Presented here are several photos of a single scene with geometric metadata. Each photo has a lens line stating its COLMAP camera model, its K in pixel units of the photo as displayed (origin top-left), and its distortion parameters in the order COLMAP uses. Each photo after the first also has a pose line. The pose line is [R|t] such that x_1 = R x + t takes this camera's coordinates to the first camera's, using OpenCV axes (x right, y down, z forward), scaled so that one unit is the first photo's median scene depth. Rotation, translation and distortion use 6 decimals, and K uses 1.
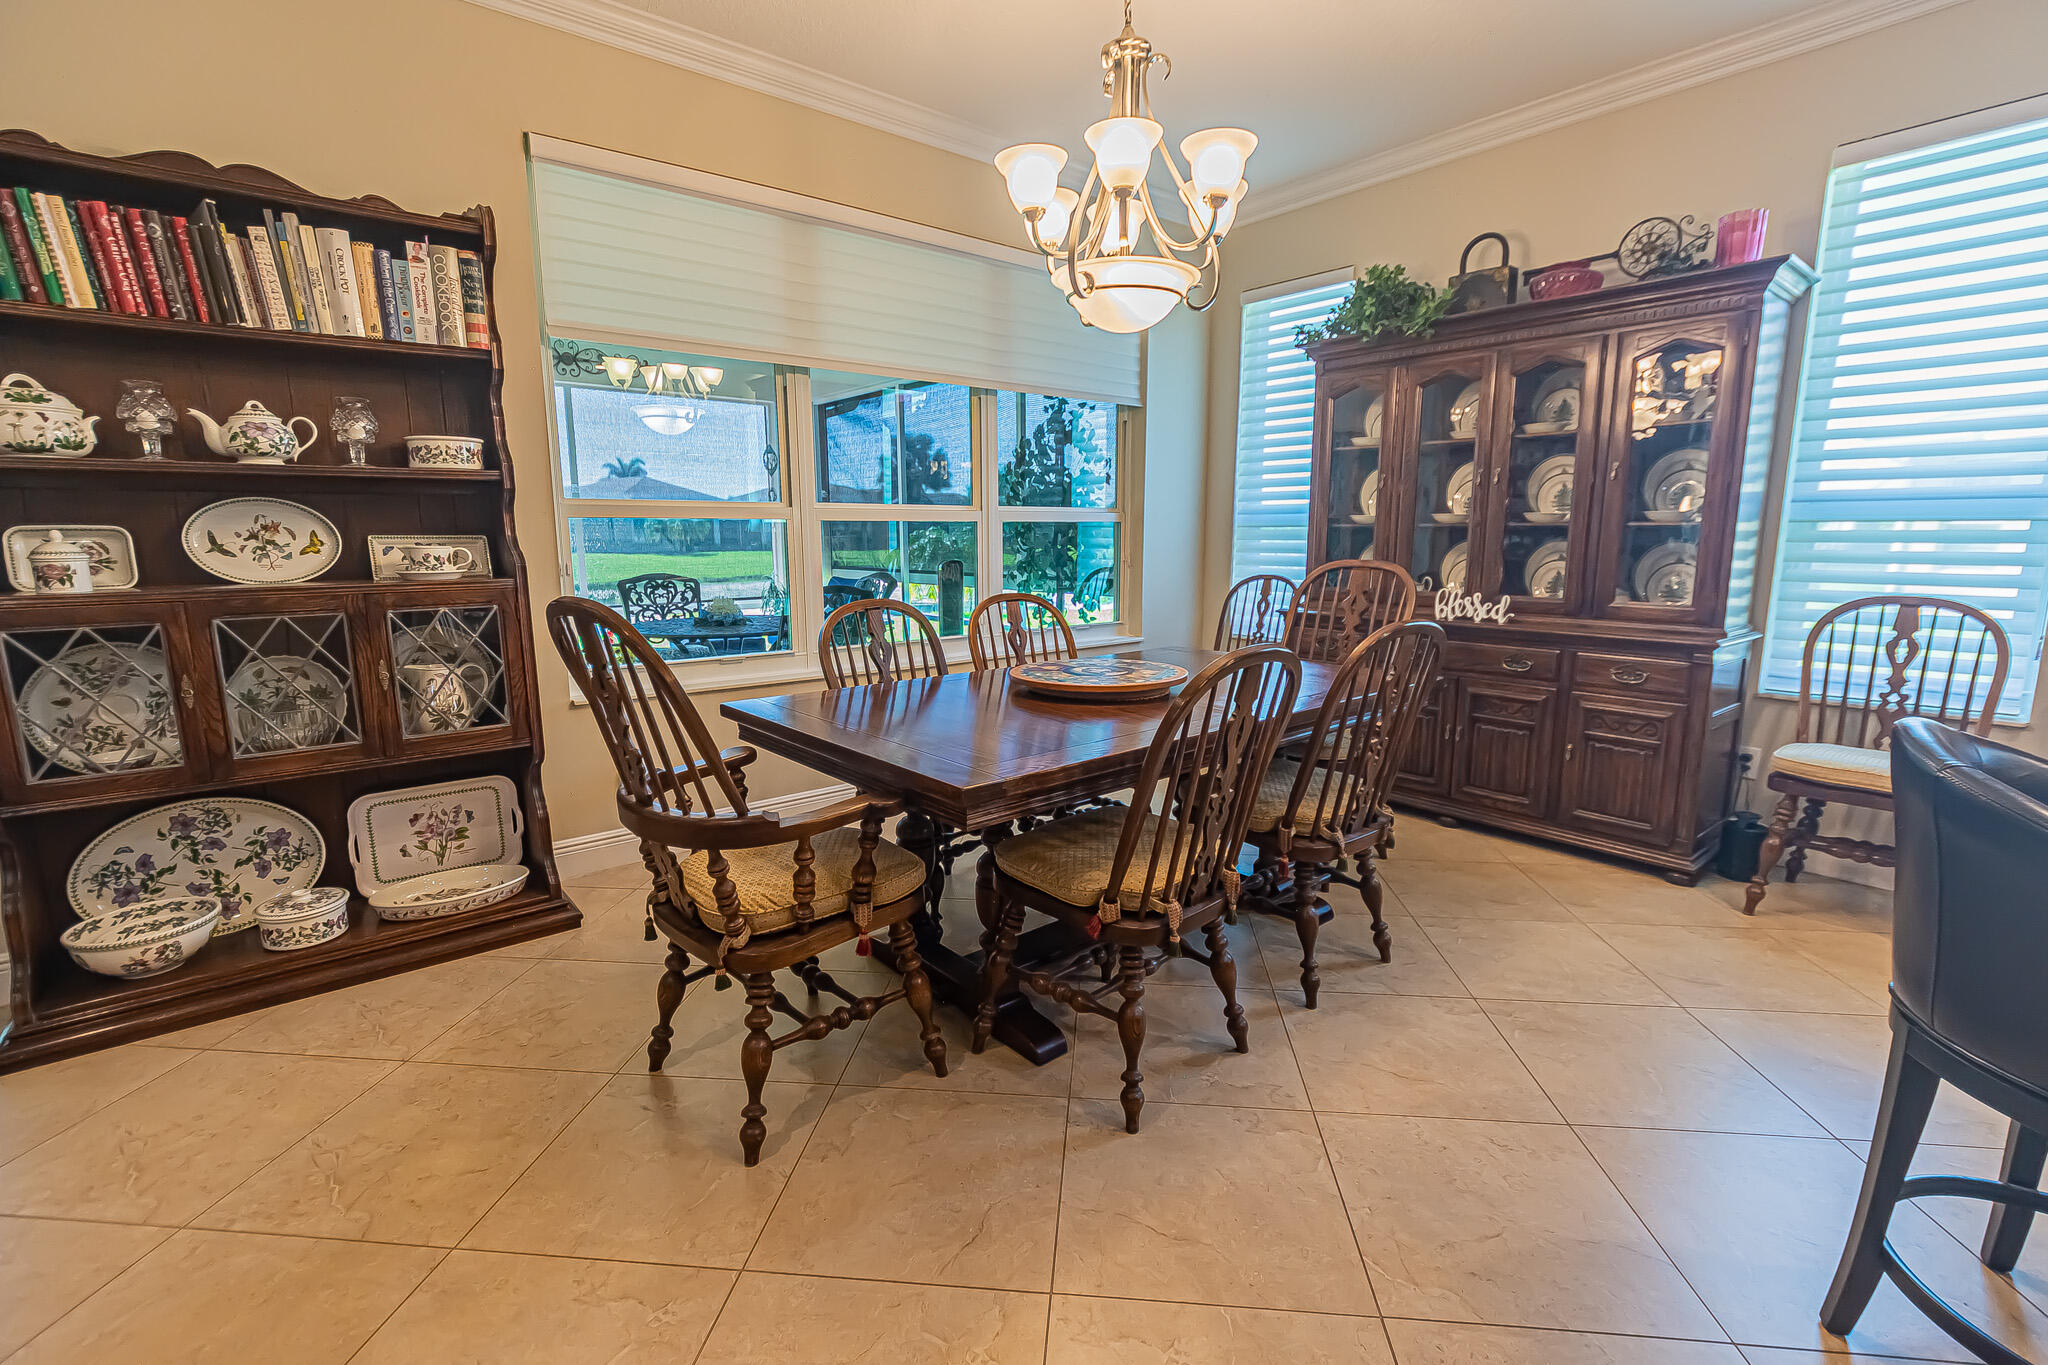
lens RADIAL K [[905.6, 0, 1030.0], [0, 905.6, 682.6], [0, 0, 1]] dist [-0.000320, -0.001624]
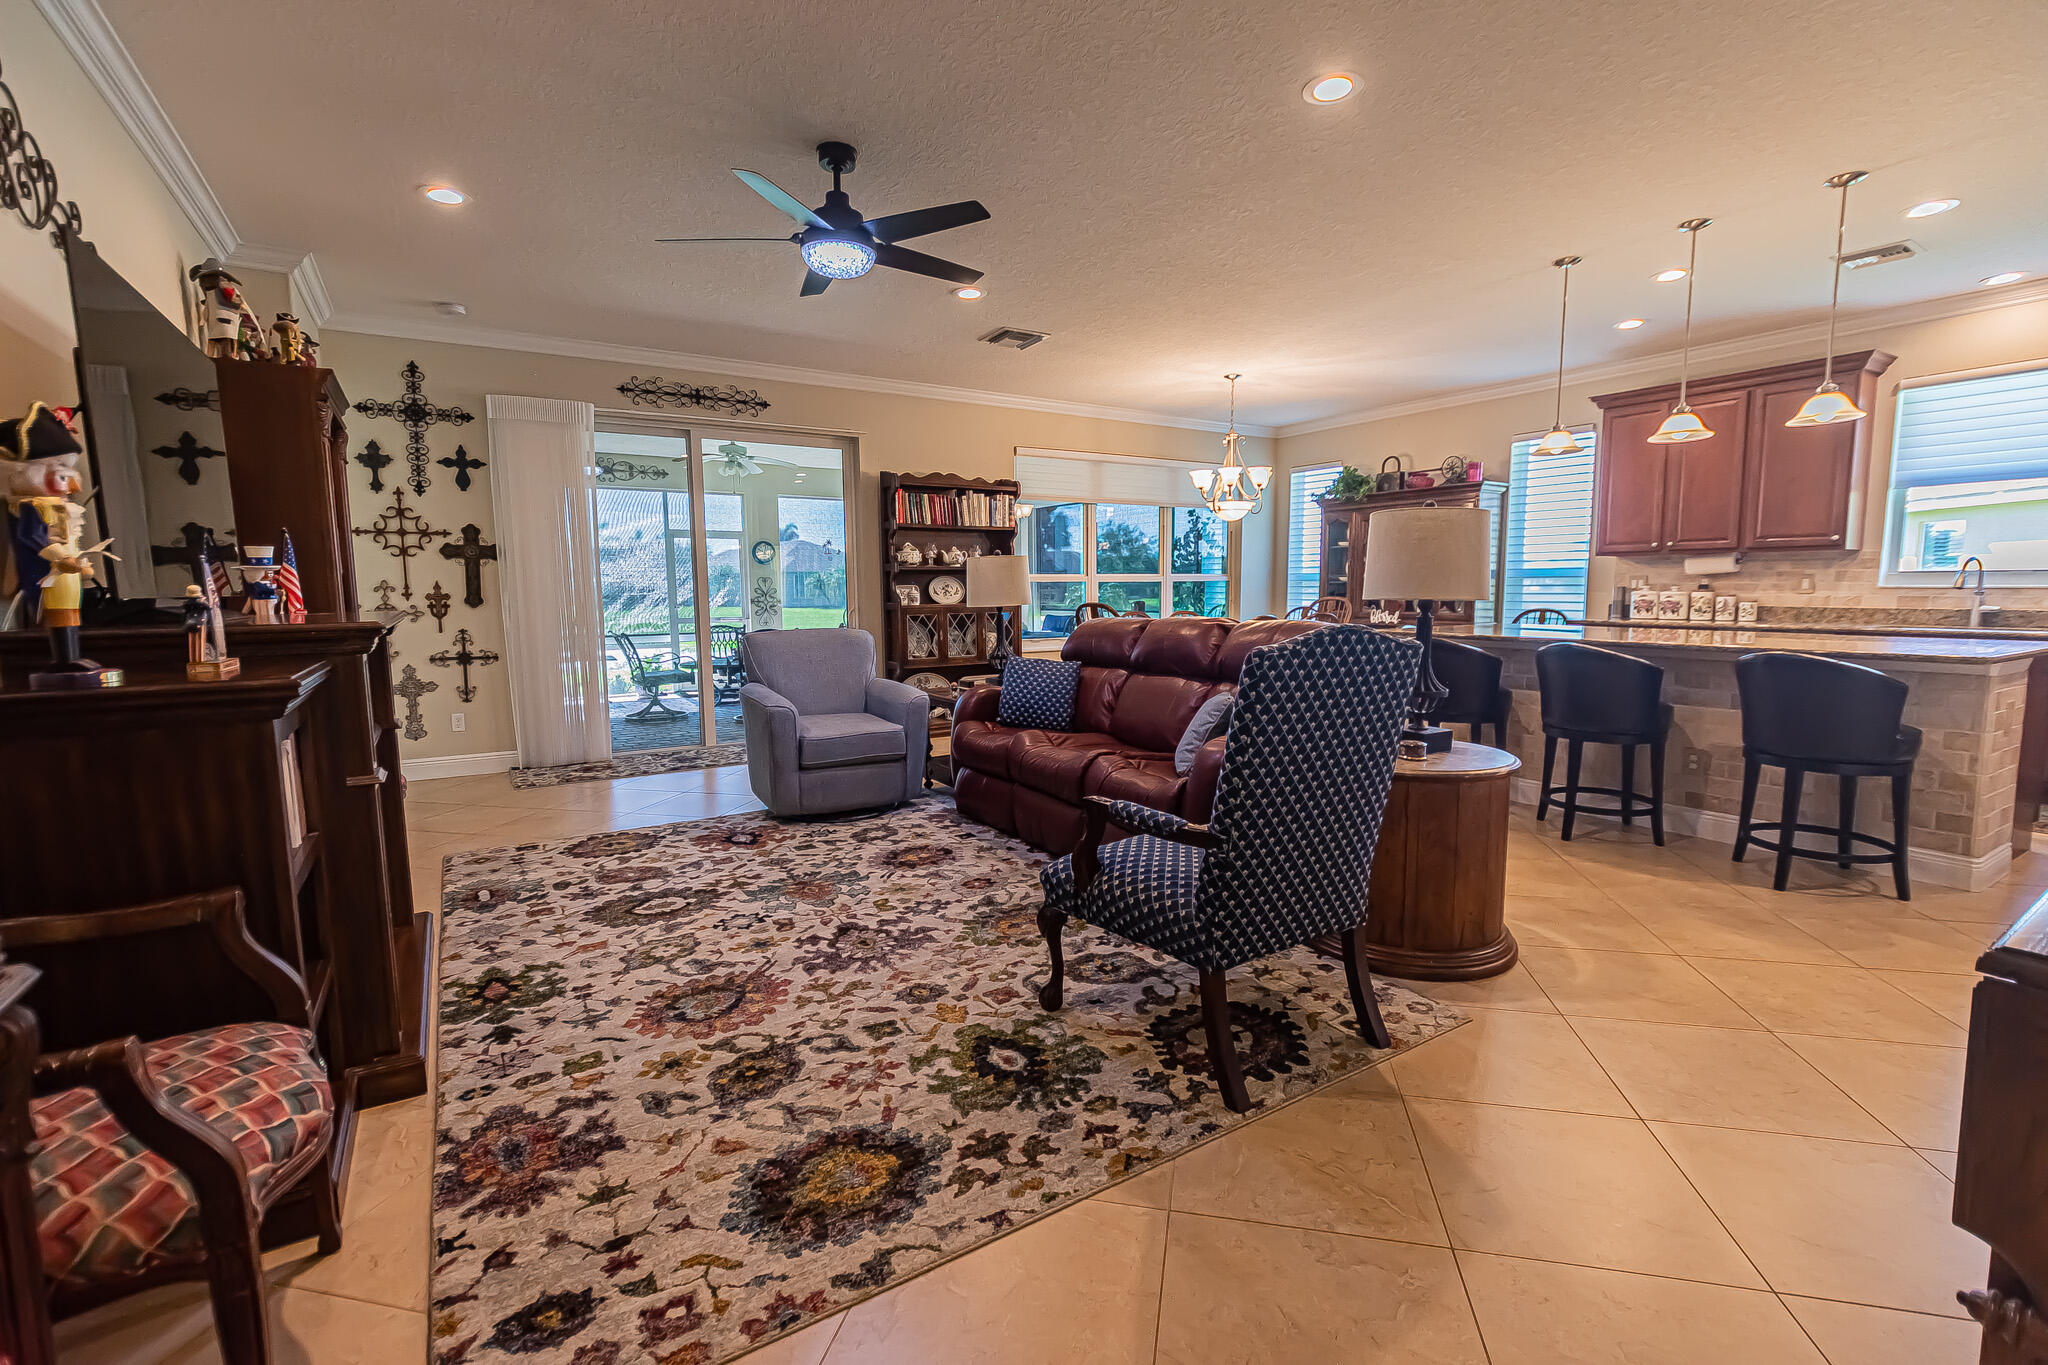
lens RADIAL K [[905.6, 0, 1034.4], [0, 905.6, 679.8], [0, 0, 1]] dist [-0.000320, -0.001624]
pose [[0.994118, 0.004785, -0.108199, -0.179021], [-0.011590, 0.997987, -0.062353, 0.273903], [0.107683, 0.063240, 0.992172, -1.636883]]
